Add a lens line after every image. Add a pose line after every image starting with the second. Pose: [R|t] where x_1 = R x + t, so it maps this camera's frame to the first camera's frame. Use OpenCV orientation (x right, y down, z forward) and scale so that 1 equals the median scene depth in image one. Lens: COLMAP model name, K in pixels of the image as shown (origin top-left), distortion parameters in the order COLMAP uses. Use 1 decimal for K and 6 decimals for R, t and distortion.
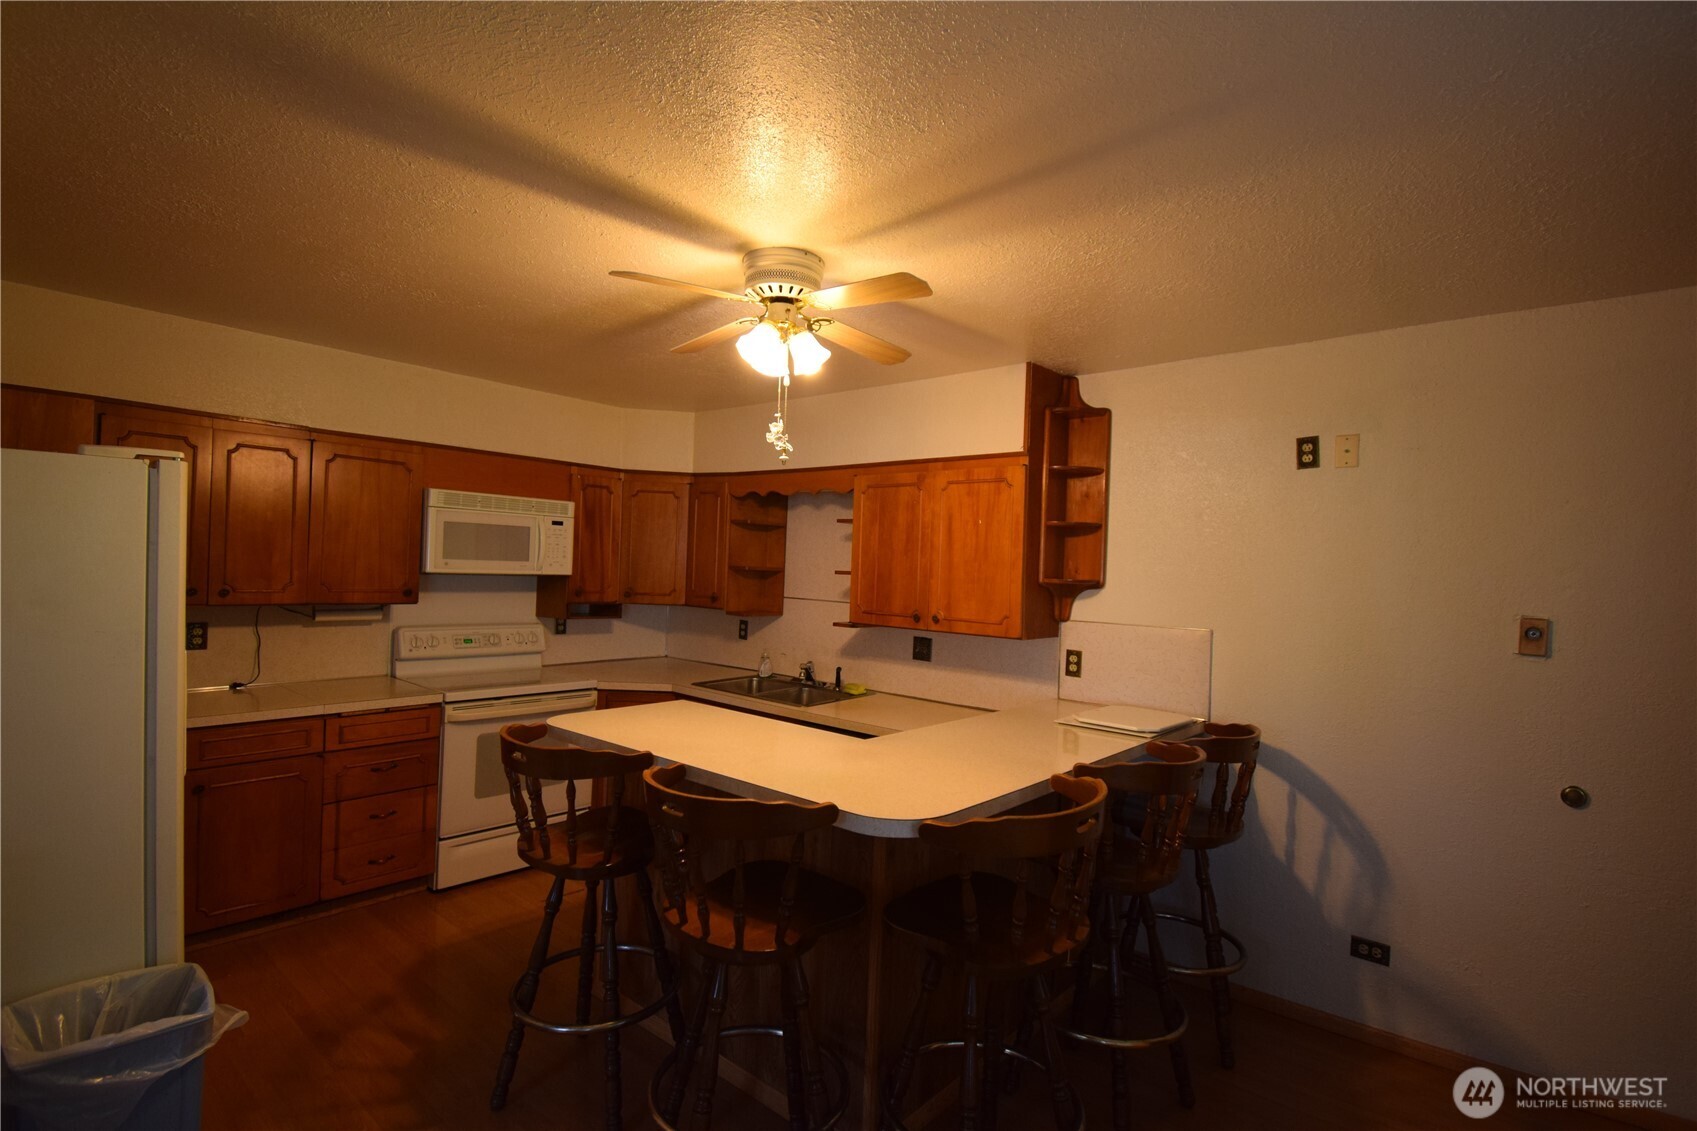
lens RADIAL K [[800.0, 0, 852.8], [0, 800.0, 567.9], [0, 0, 1]] dist [0.017051, -0.026152]
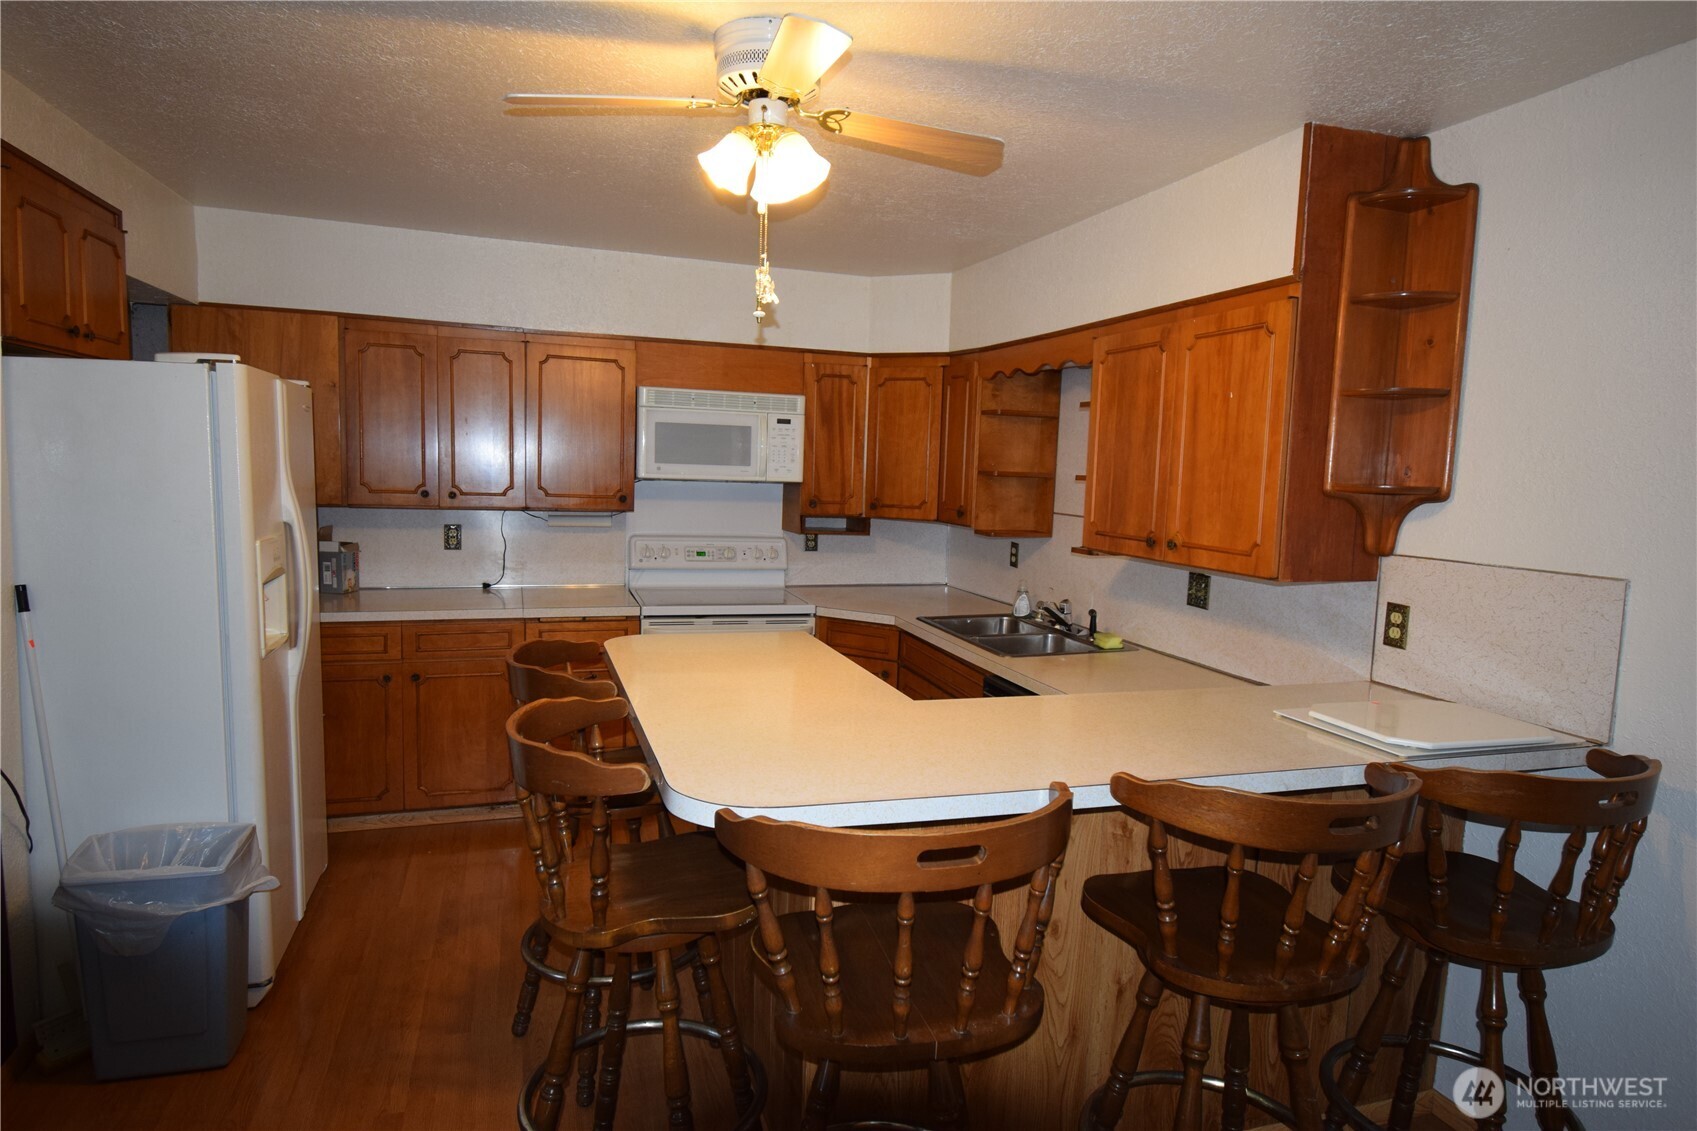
lens RADIAL K [[982.1, 0, 855.7], [0, 982.1, 568.5], [0, 0, 1]] dist [0.017047, -0.035412]
pose [[0.855667, 0.046435, -0.515439, 0.306096], [-0.002580, 0.996337, 0.085475, 0.013800], [0.517520, -0.071808, 0.852652, 0.157813]]
